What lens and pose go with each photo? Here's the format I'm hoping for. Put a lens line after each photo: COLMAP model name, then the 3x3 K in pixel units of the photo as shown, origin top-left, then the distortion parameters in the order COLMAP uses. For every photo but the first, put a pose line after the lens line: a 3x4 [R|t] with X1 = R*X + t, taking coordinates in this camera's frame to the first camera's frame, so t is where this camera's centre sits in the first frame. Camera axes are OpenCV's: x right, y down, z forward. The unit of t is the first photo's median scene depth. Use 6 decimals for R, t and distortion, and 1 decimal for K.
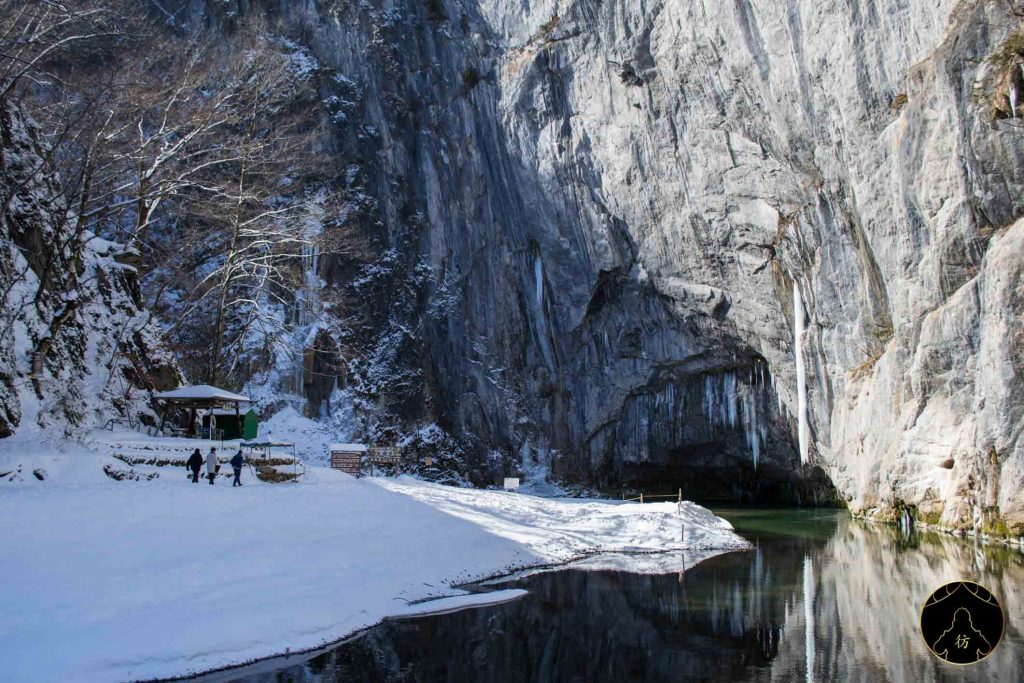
lens RADIAL K [[894.8, 0, 527.2], [0, 894.8, 341.7], [0, 0, 1]] dist [-0.073480, -0.000836]
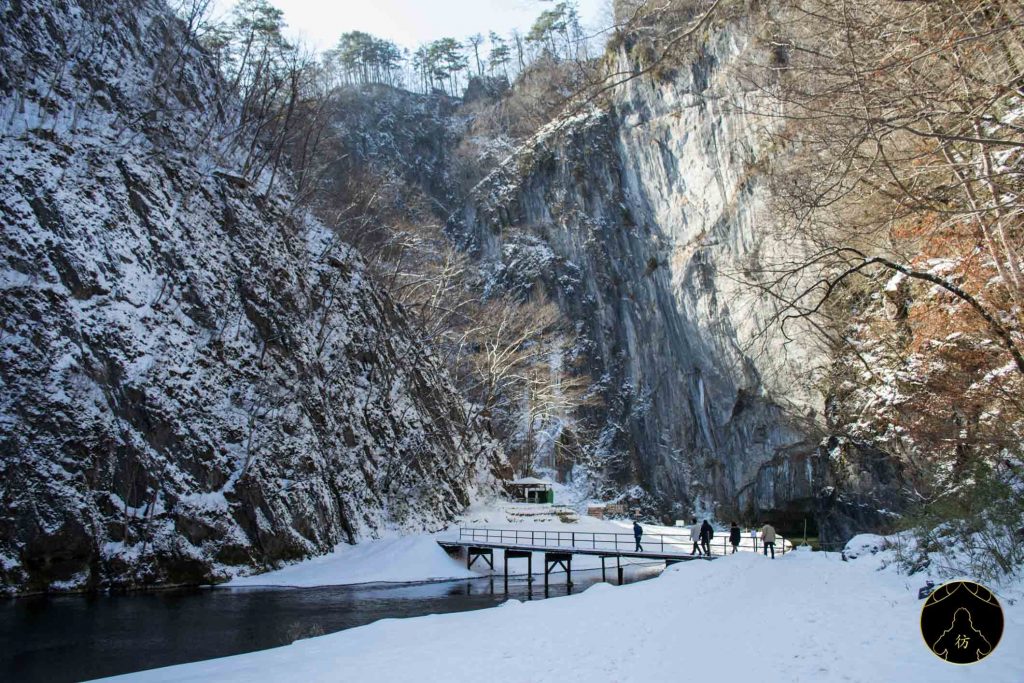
lens RADIAL K [[894.8, 0, 527.2], [0, 894.8, 341.7], [0, 0, 1]] dist [-0.073480, -0.000836]
pose [[0.975554, -0.043688, -0.215371, 0.055567], [0.033712, 0.998191, -0.049779, -0.091290], [0.217157, 0.041302, 0.975263, -0.594774]]
